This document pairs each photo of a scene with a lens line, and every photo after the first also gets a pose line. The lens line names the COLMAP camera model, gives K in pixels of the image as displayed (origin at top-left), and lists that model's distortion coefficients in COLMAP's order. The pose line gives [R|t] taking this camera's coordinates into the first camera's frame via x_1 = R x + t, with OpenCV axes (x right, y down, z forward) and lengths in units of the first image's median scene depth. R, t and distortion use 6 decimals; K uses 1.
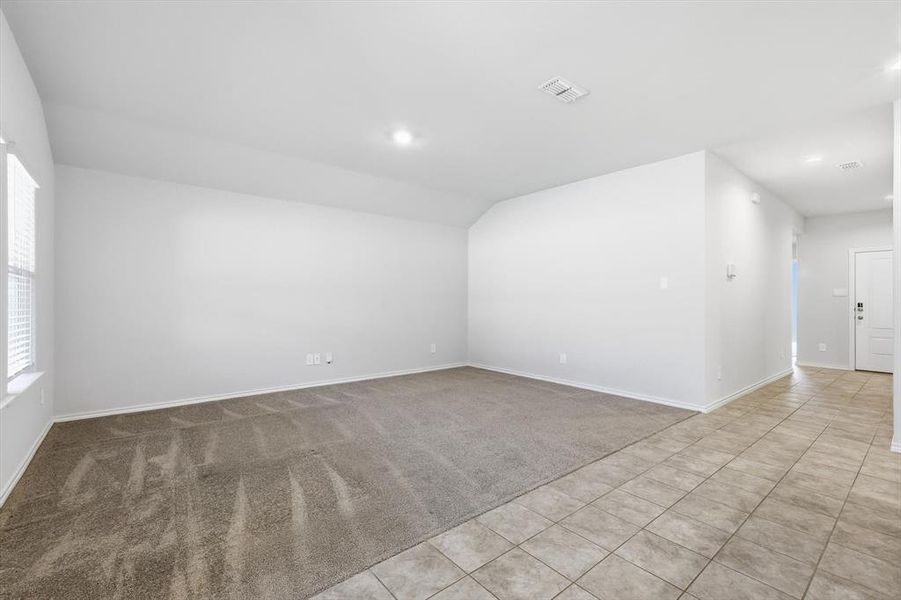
lens RADIAL K [[395.4, 0, 448.4], [0, 395.4, 299.8], [0, 0, 1]] dist [0.004738, -0.000019]
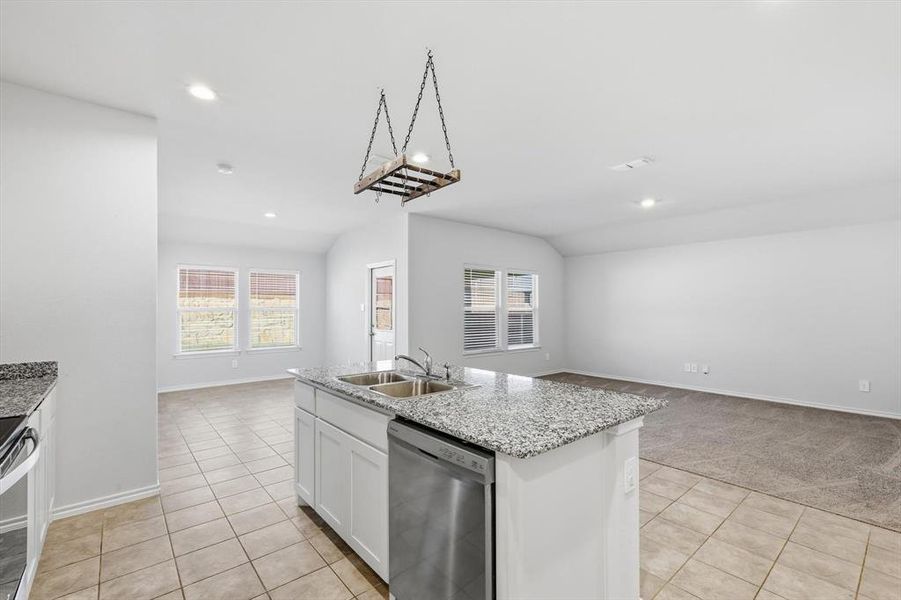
lens RADIAL K [[395.4, 0, 446.6], [0, 395.4, 308.3], [0, 0, 1]] dist [0.004738, -0.000019]
pose [[0.009968, -0.002104, -0.999948, 1.594795], [0.006601, 0.999976, -0.002038, -0.069809], [0.999929, -0.006580, 0.009982, 0.383089]]
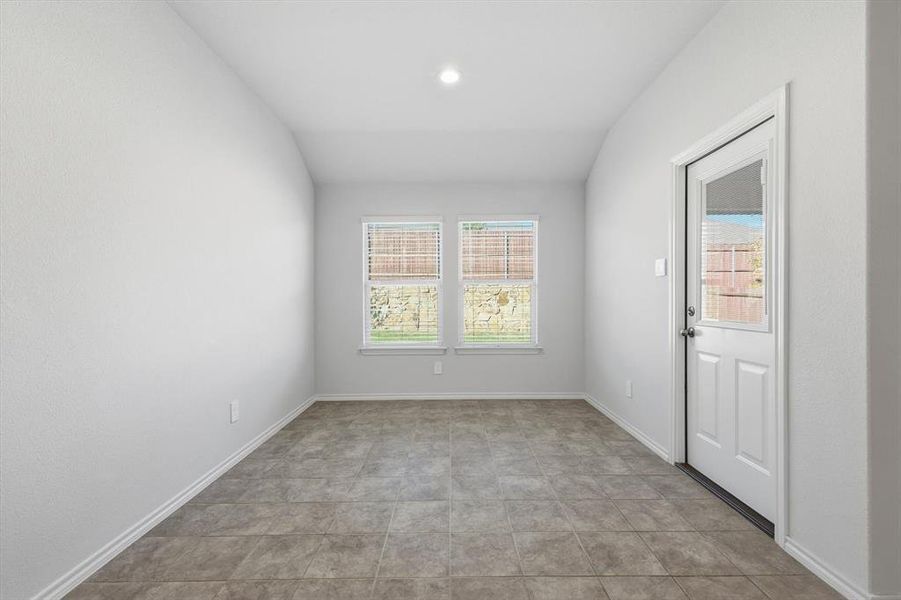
lens RADIAL K [[409.9, 0, 452.3], [0, 409.9, 298.8], [0, 0, 1]] dist [-0.002221, -0.000178]
pose [[-0.587213, 0.006054, -0.809410, 0.980203], [0.009261, 0.999957, 0.000760, -0.040443], [0.809379, -0.007050, -0.587244, 0.236020]]
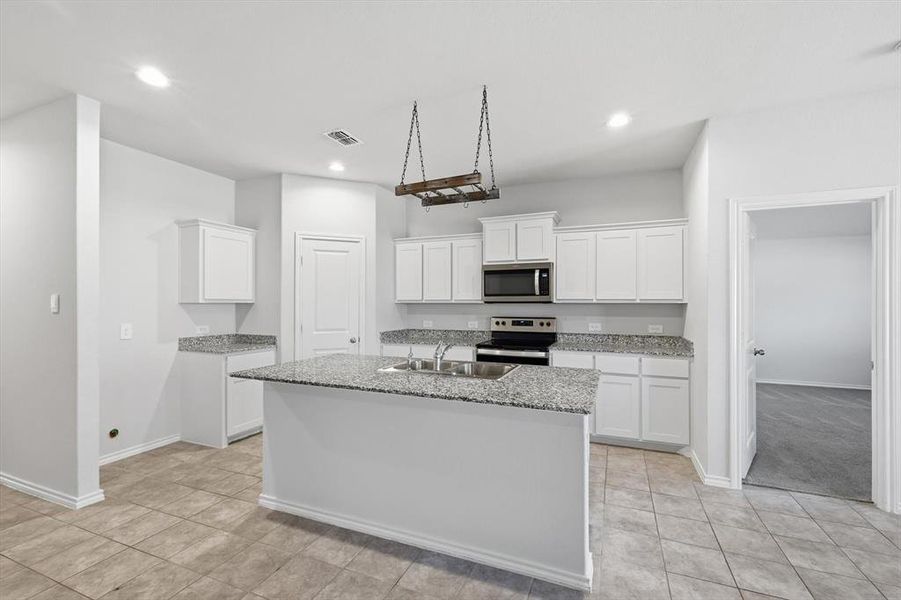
lens RADIAL K [[395.4, 0, 444.2], [0, 395.4, 300.5], [0, 0, 1]] dist [0.004738, -0.000019]
pose [[-0.468844, -0.000584, 0.883281, -0.005902], [-0.005775, 0.999980, -0.002404, -0.072296], [-0.883262, -0.006228, -0.468838, 0.737995]]
